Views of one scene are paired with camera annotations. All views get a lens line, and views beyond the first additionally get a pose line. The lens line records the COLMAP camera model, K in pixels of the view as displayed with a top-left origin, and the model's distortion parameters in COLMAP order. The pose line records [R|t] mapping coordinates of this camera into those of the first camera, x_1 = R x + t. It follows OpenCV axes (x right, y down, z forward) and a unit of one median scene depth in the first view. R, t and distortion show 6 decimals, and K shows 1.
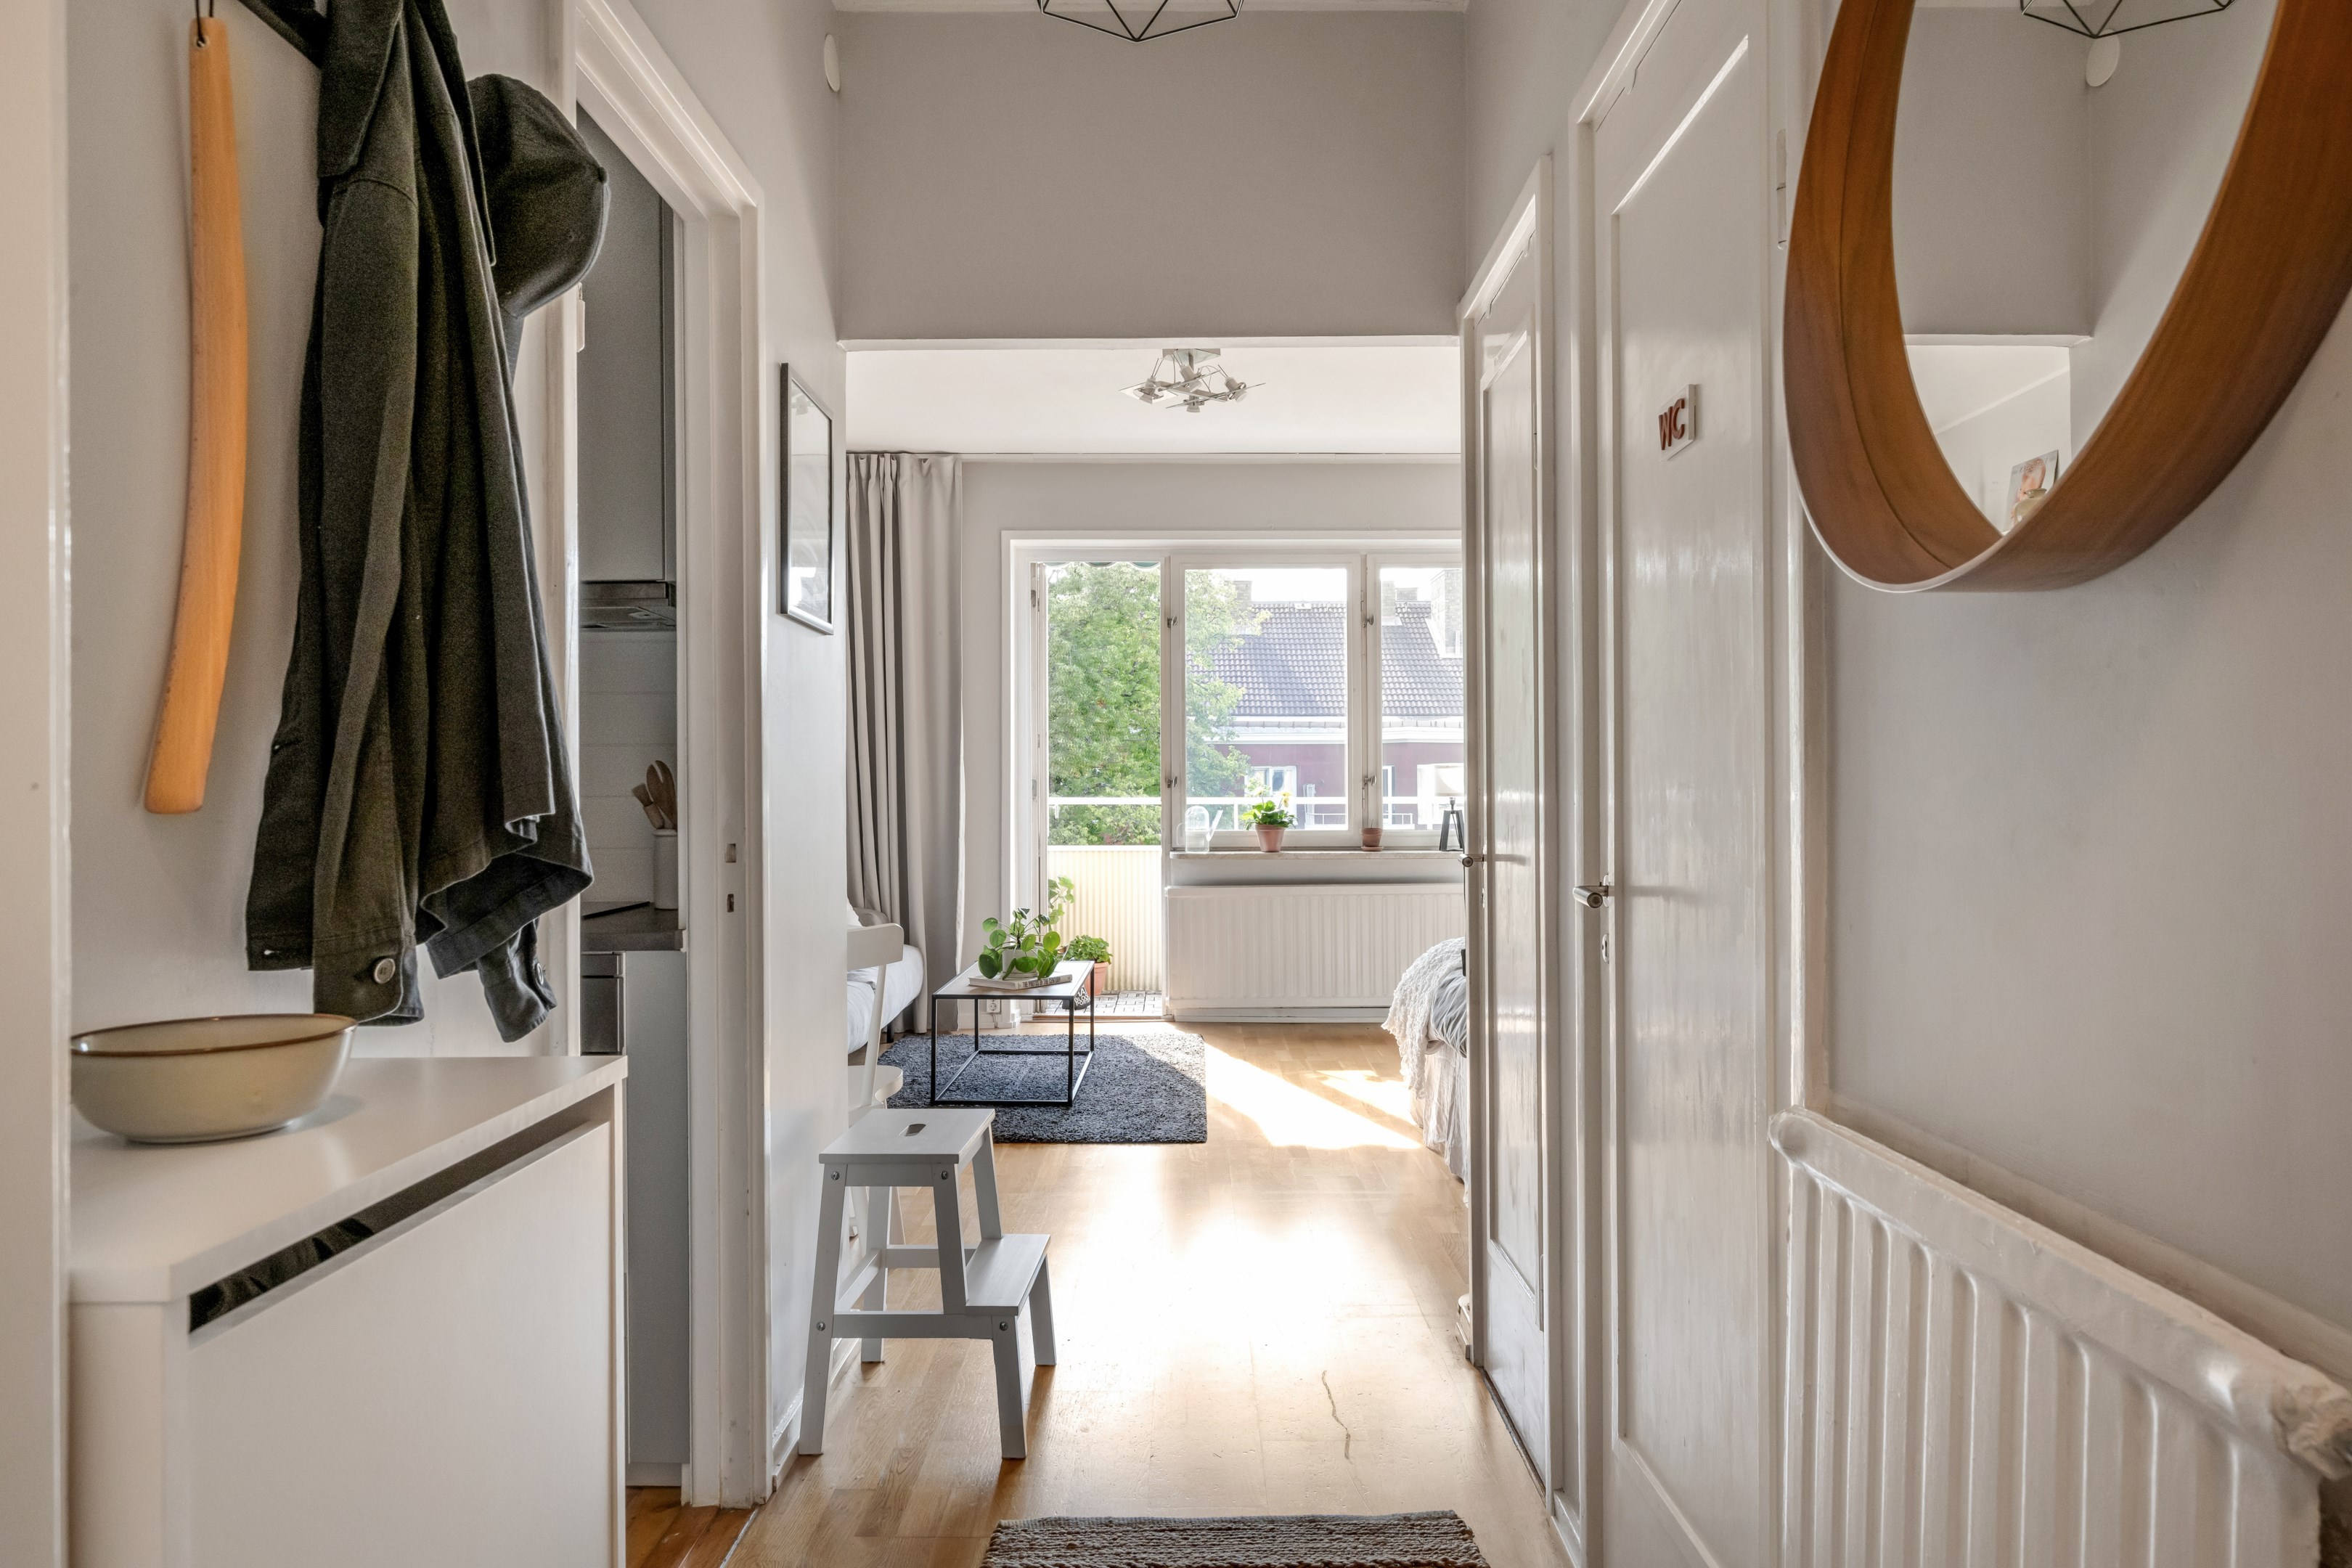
lens RADIAL K [[1400.5, 0, 1174.6], [0, 1400.5, 797.9], [0, 0, 1]] dist [-0.003603, 0.000660]
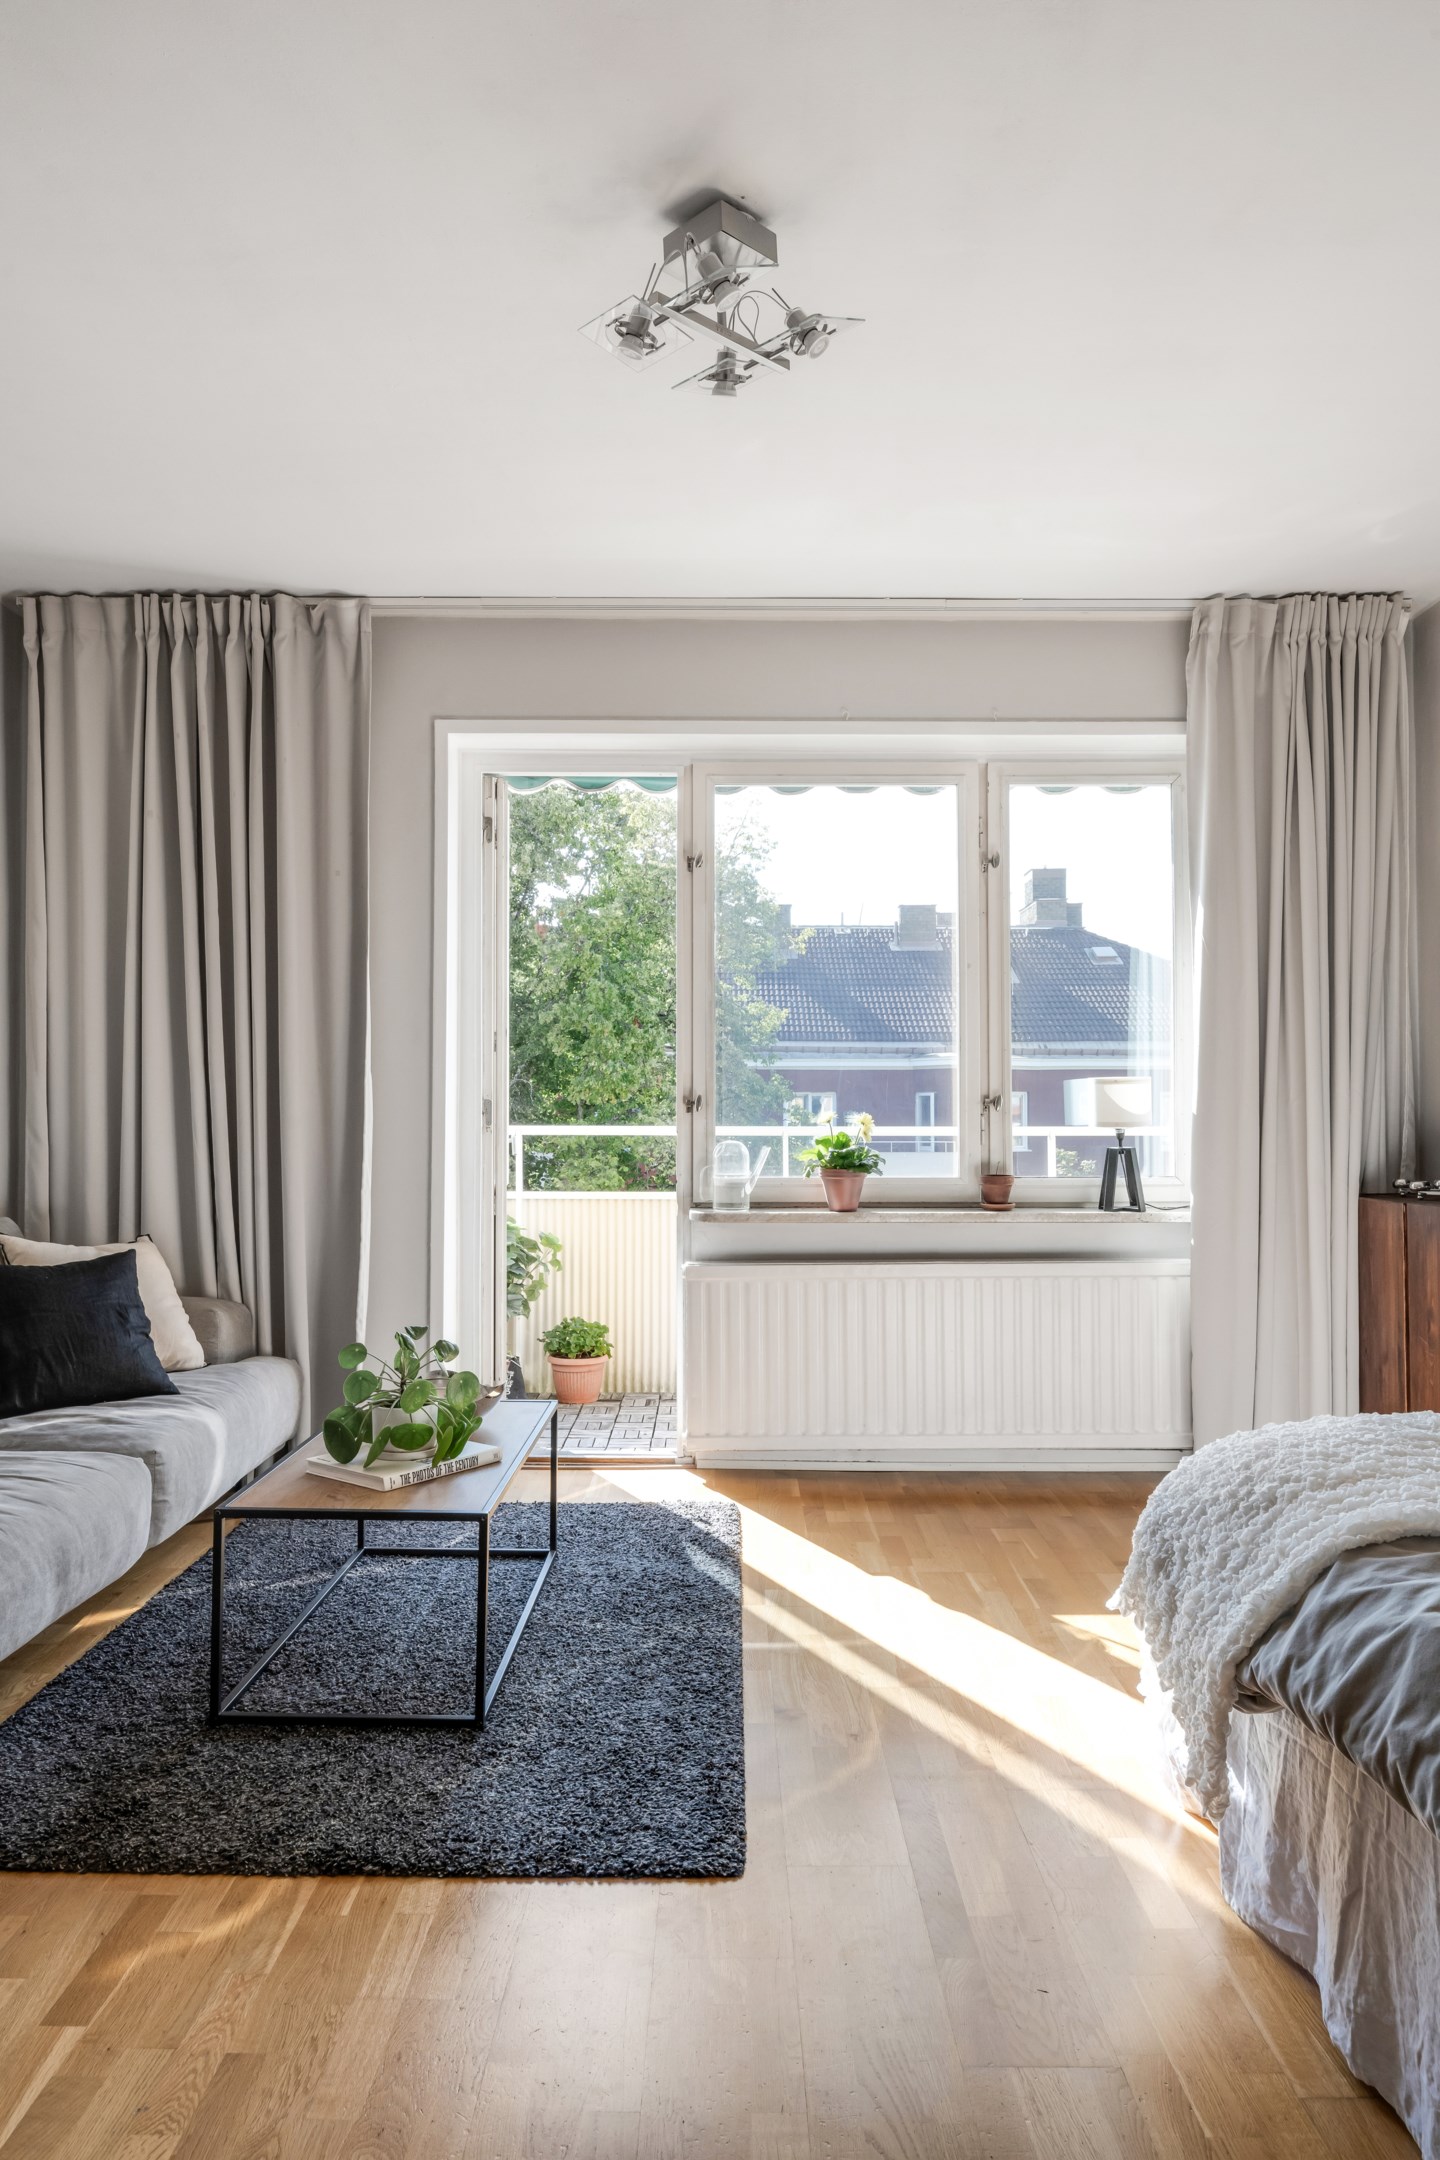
lens RADIAL K [[1369.3, 0, 721.7], [0, 1369.3, 1094.5], [0, 0, 1]] dist [-0.003857, -0.003979]
pose [[0.999984, 0.003500, 0.004548, 0.008382], [-0.003404, 0.999774, -0.020973, -0.002201], [-0.004621, 0.020957, 0.999770, 0.358205]]
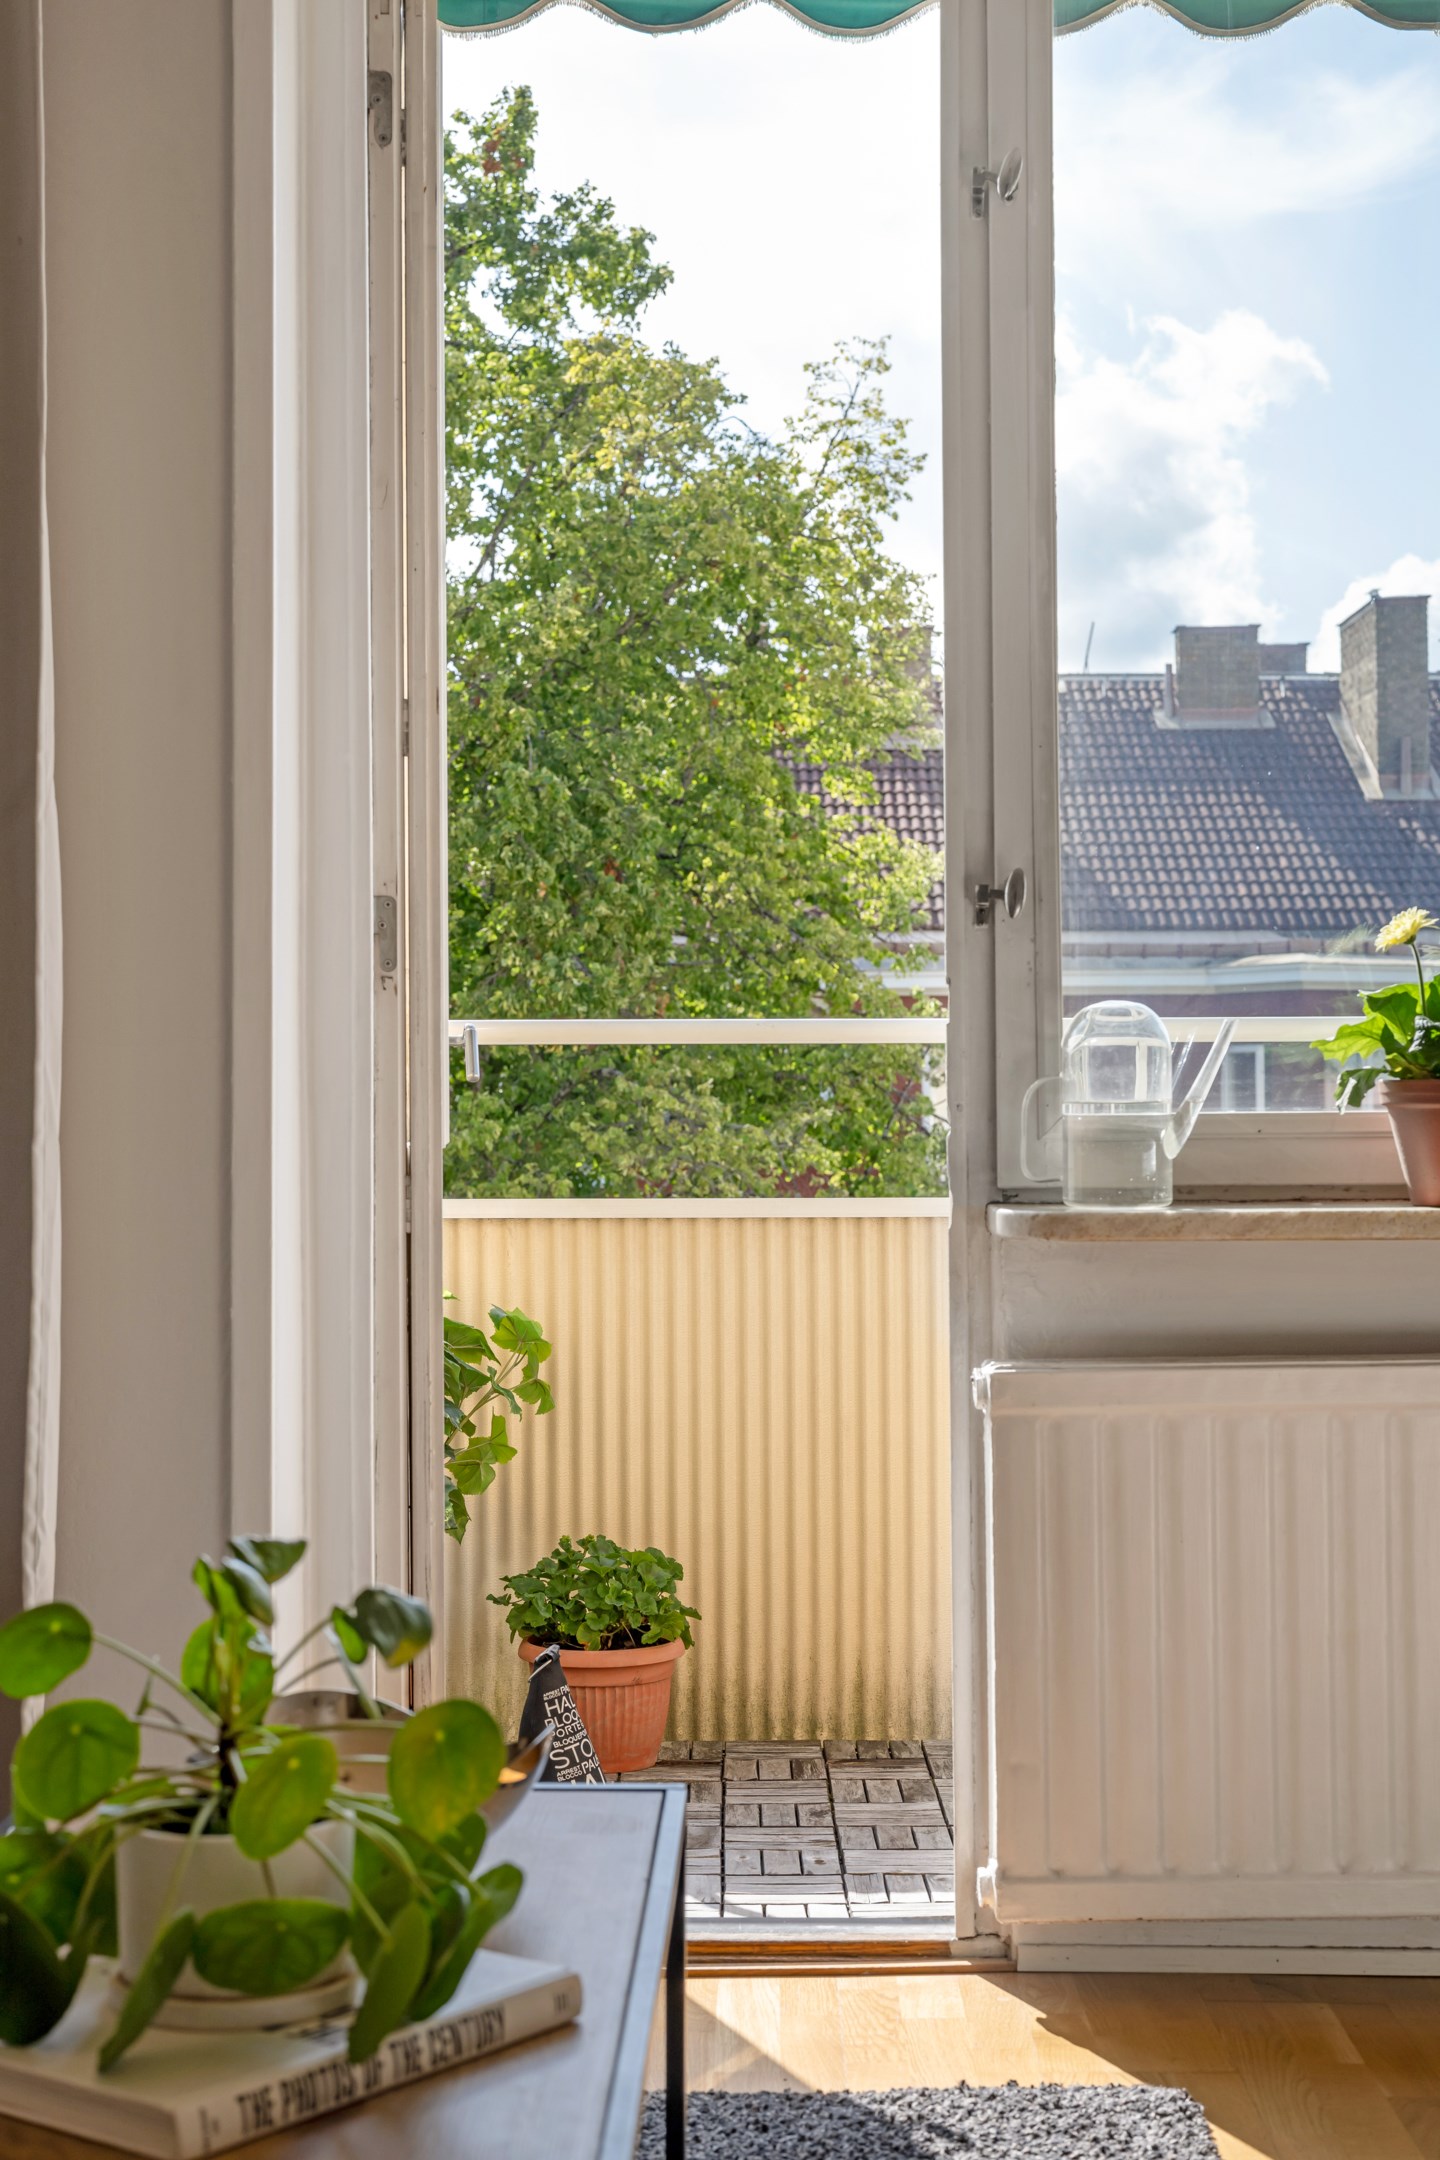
lens RADIAL K [[3056.6, 0, 732.9], [0, 3056.6, 1078.1], [0, 0, 1]] dist [-0.001613, 0.000000]
pose [[0.999965, -0.002687, -0.007874, -0.041652], [0.002572, 0.999891, -0.014511, 0.025120], [0.007912, 0.014490, 0.999864, 0.519065]]
